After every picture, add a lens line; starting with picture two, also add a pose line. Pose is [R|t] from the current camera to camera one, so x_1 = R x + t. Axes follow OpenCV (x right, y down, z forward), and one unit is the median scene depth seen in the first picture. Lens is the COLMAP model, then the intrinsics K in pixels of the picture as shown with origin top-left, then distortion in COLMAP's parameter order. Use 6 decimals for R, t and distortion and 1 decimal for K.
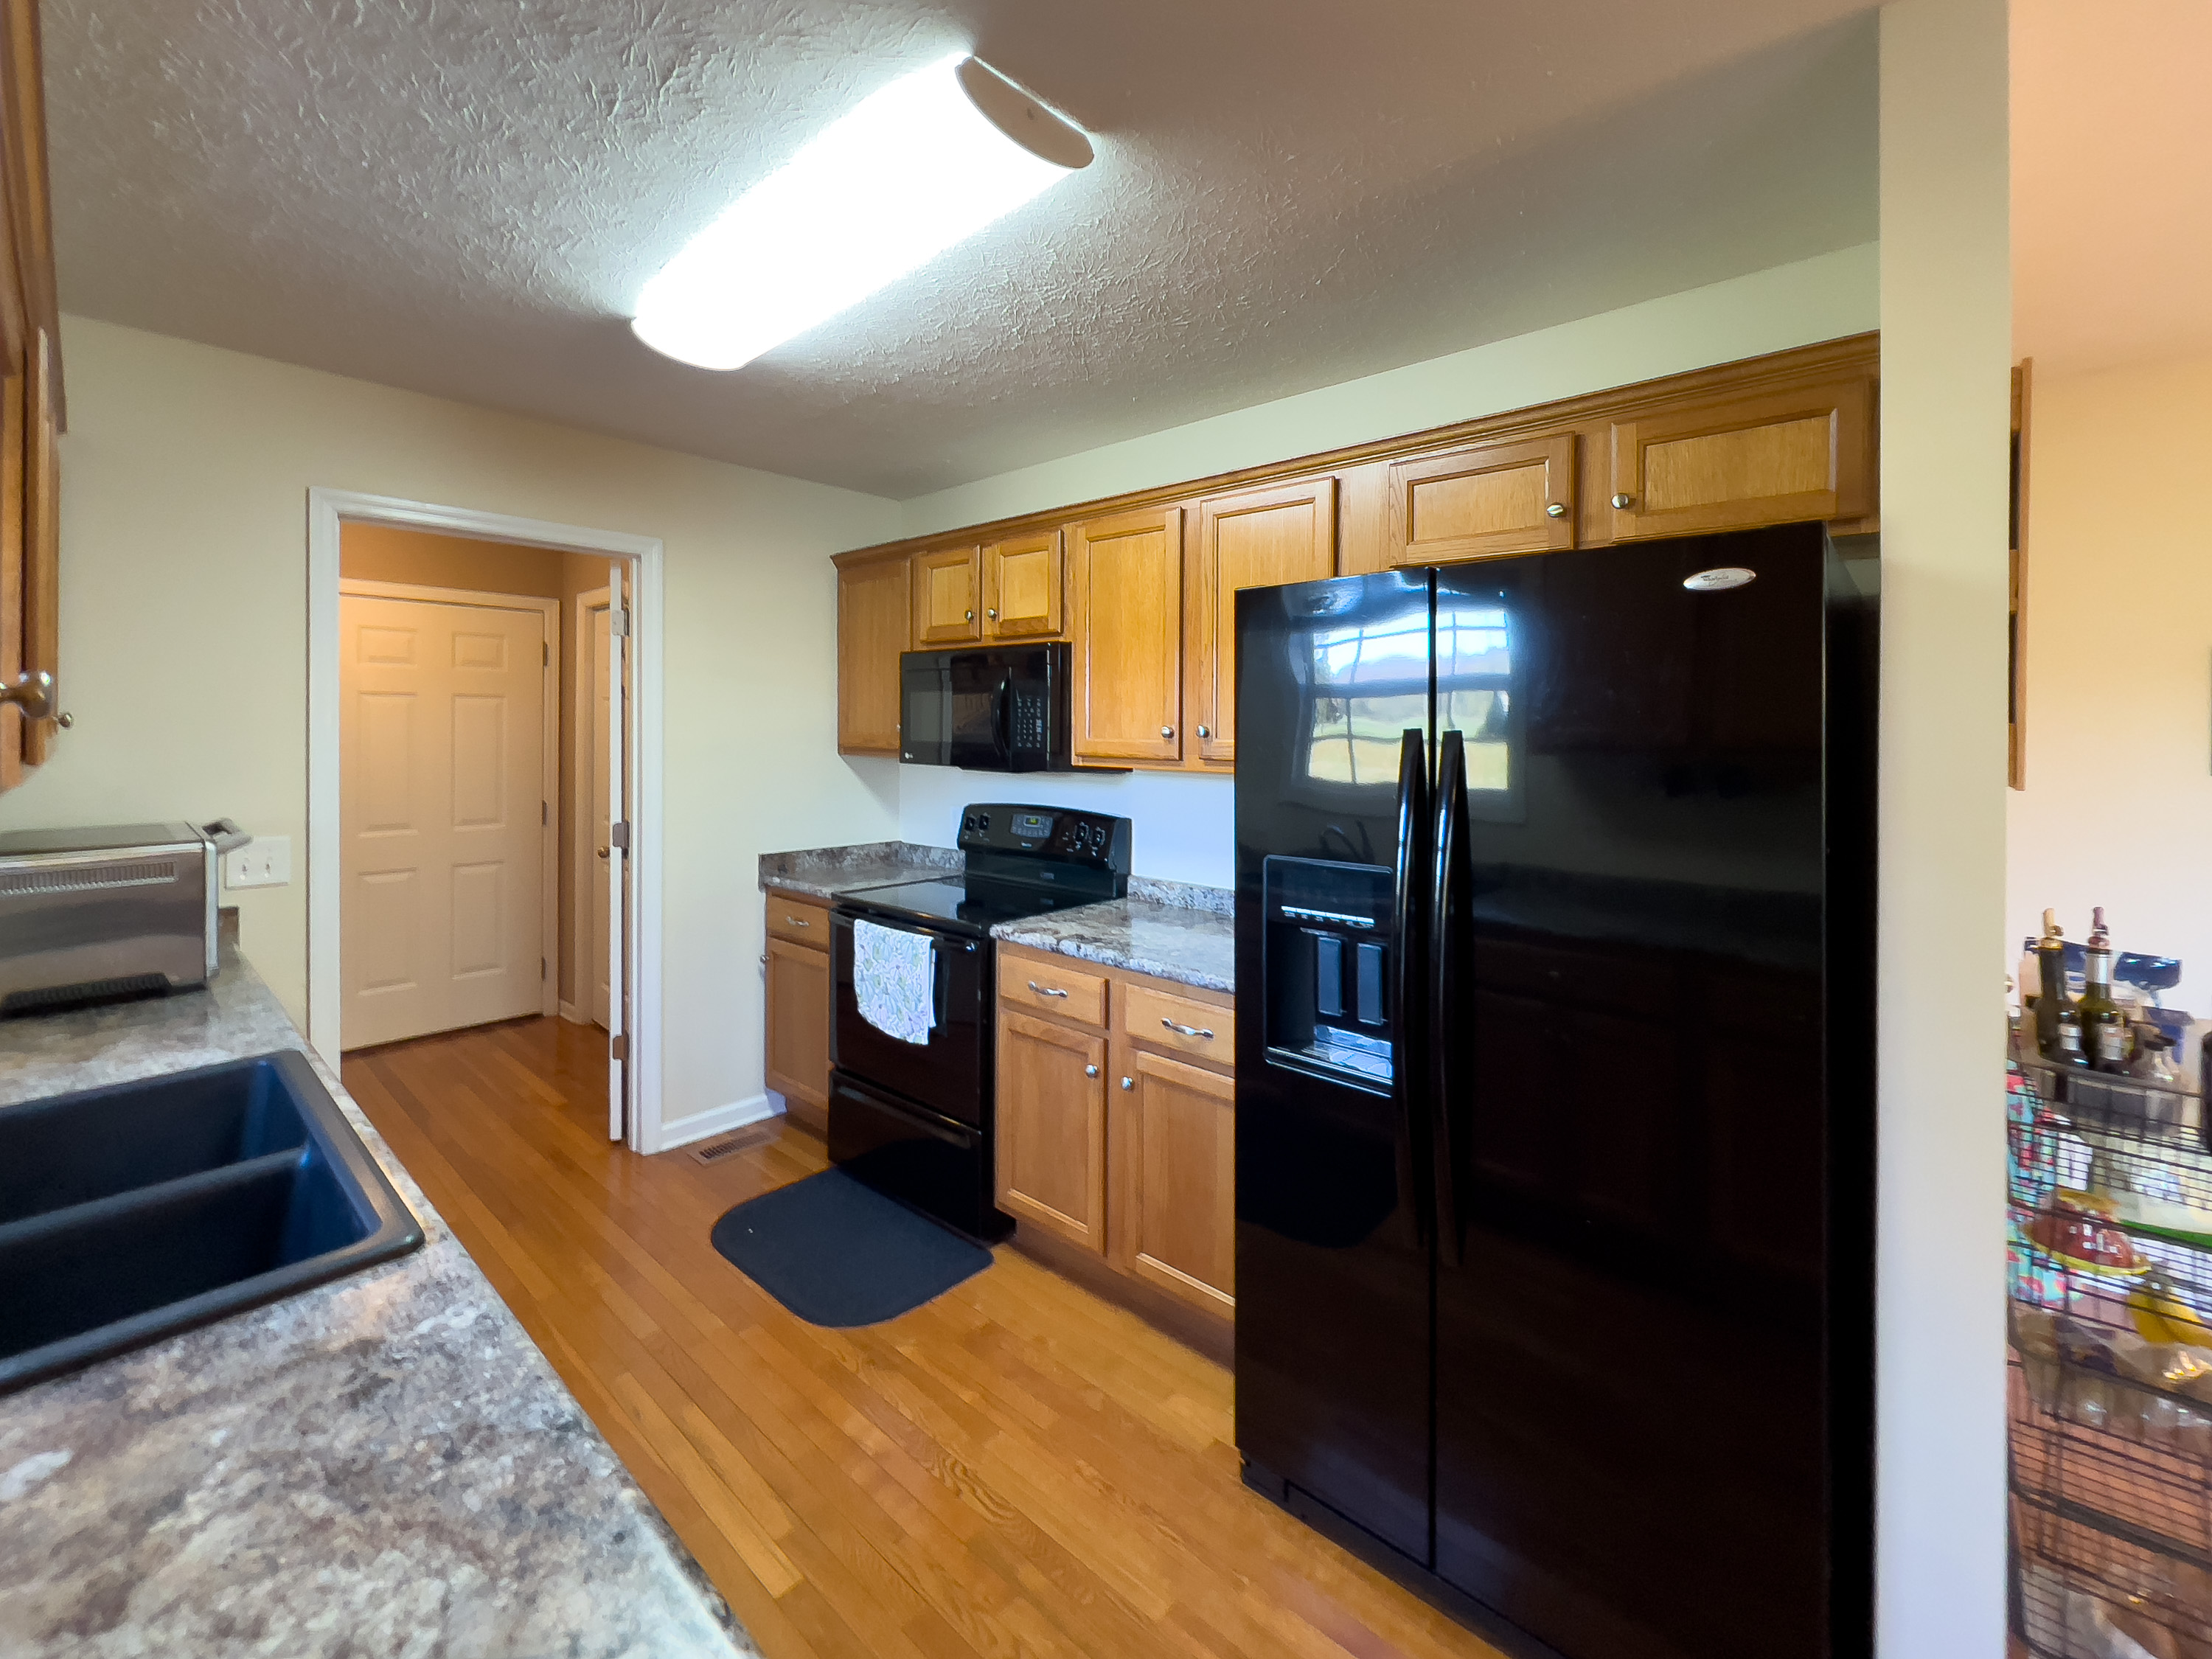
lens RADIAL K [[910.3, 0, 1106.4], [0, 910.3, 839.3], [0, 0, 1]] dist [-0.002199, 0.000756]
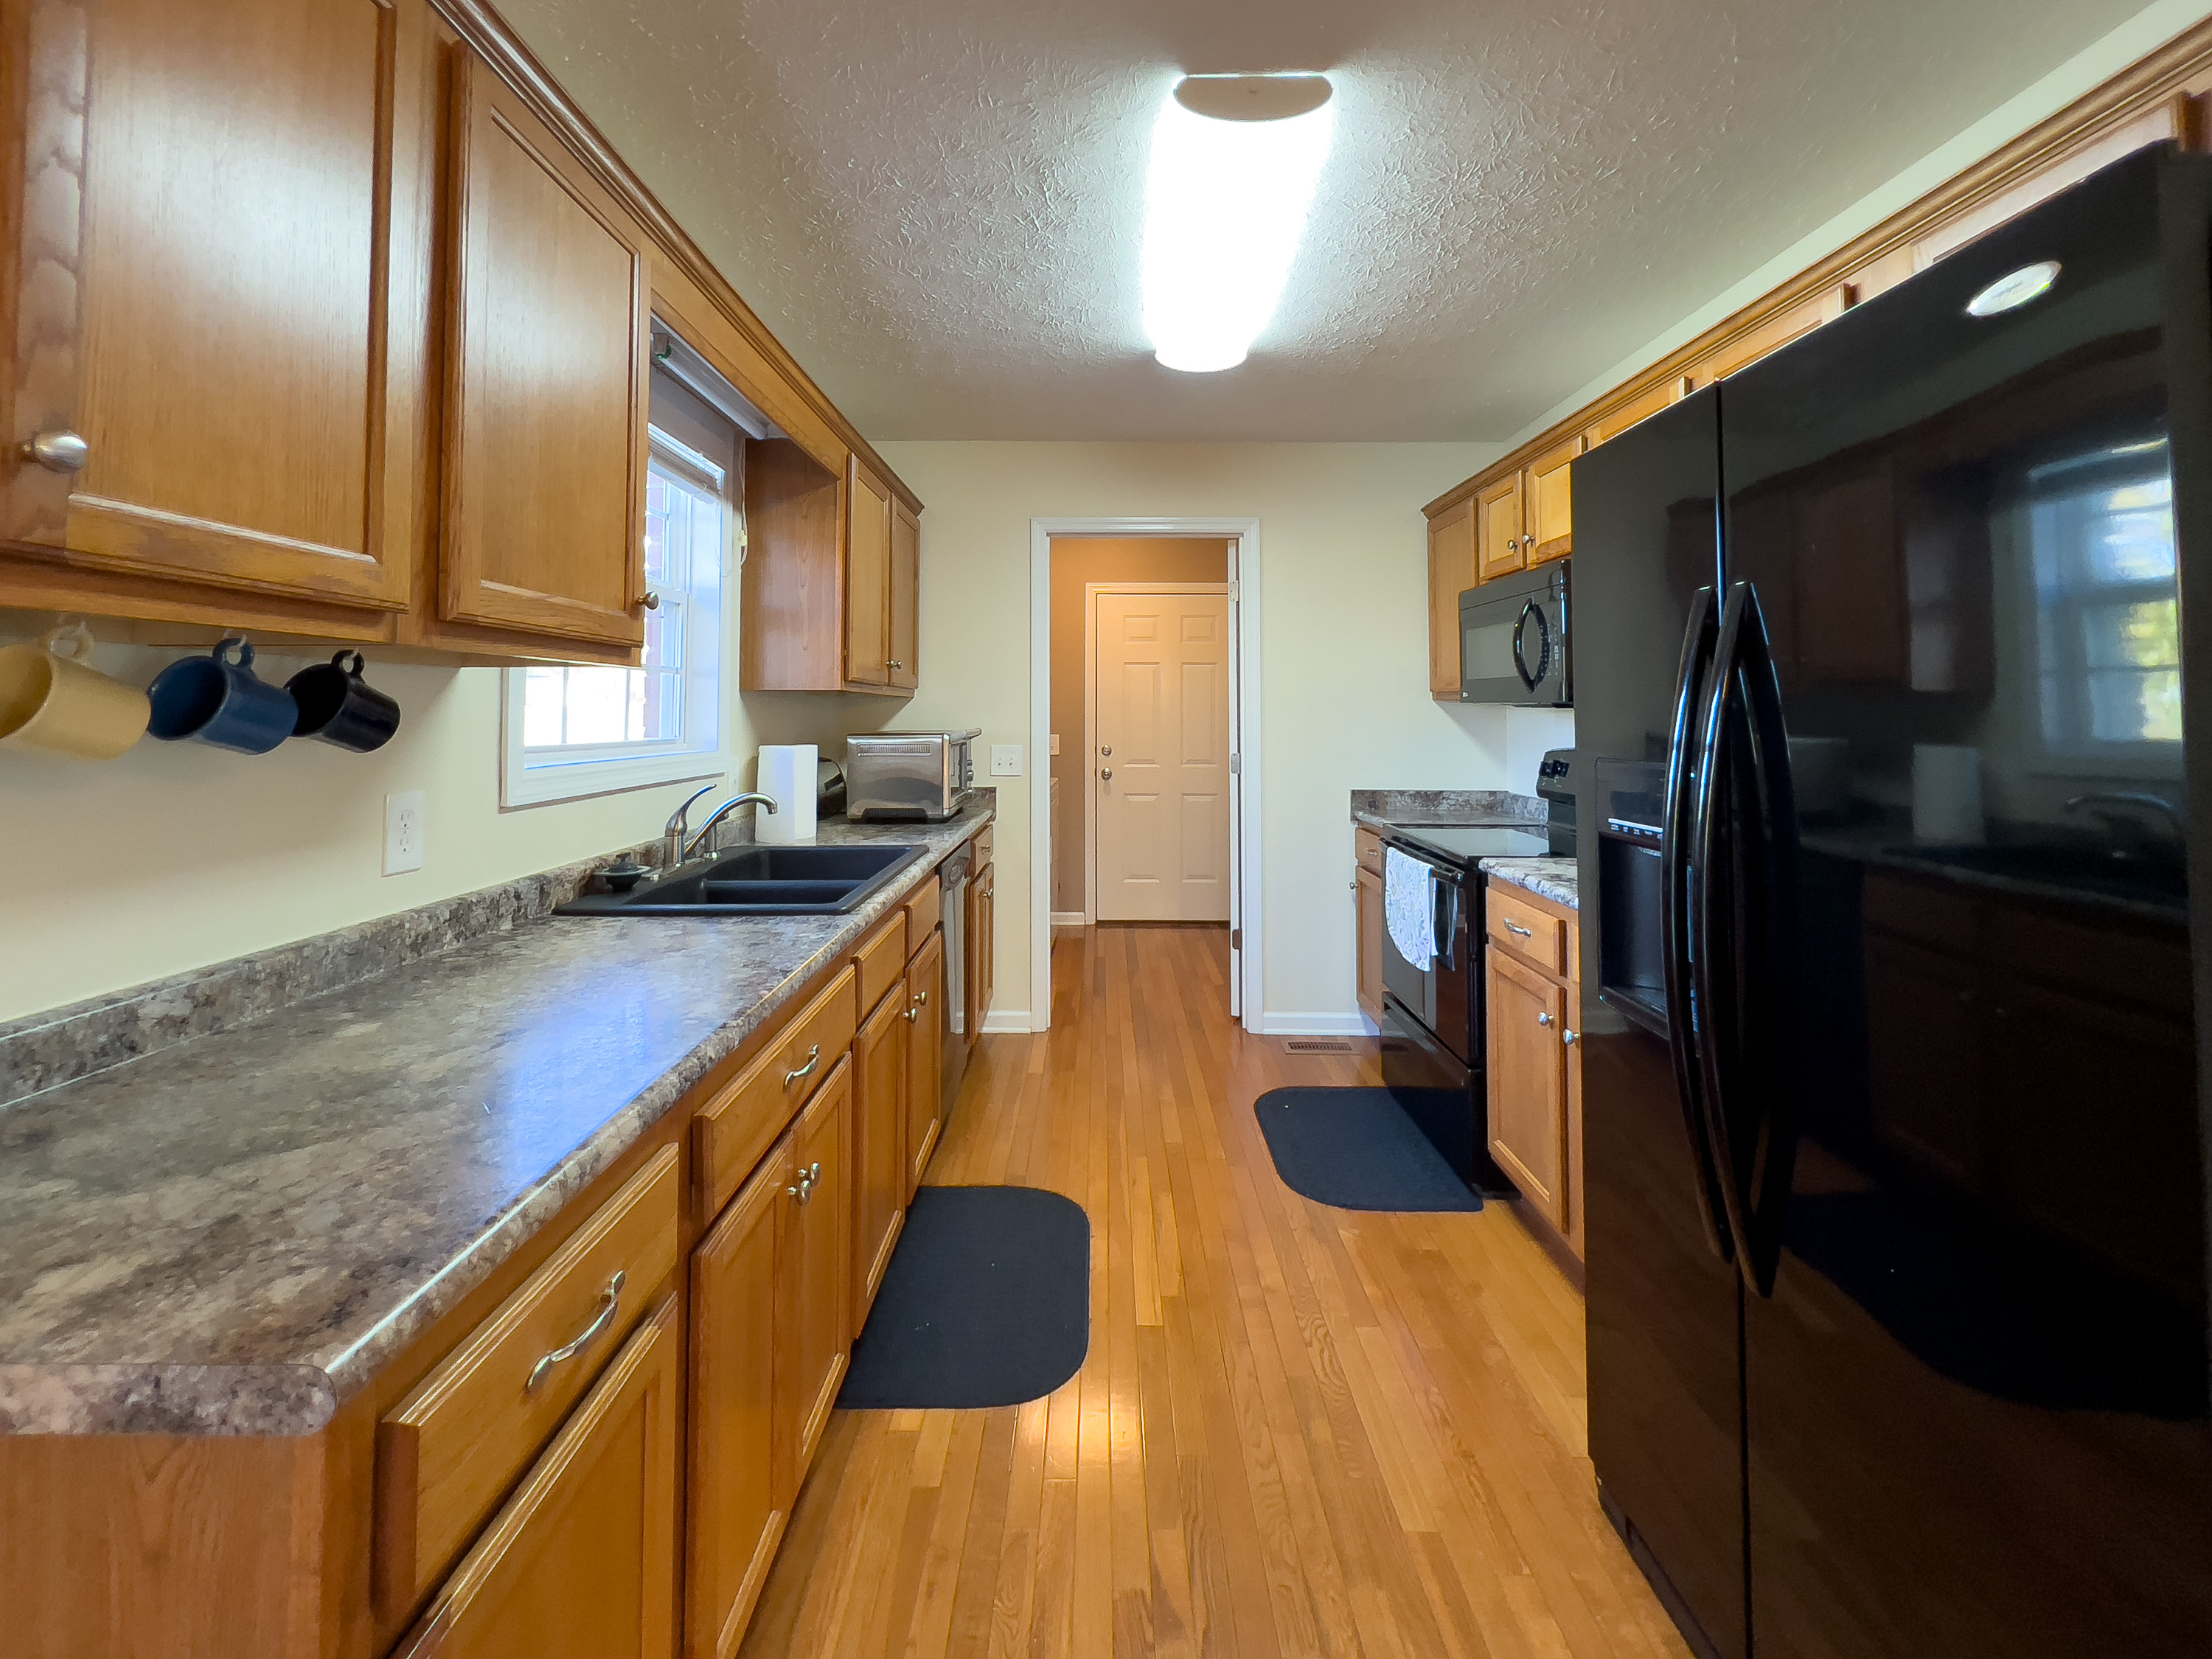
lens RADIAL K [[910.3, 0, 1126.9], [0, 910.3, 813.7], [0, 0, 1]] dist [-0.002199, 0.000756]
pose [[0.690195, 0.071352, -0.720097, 0.308867], [-0.076755, 0.996732, 0.025195, 0.051441], [0.719541, 0.037882, 0.693416, 0.043441]]
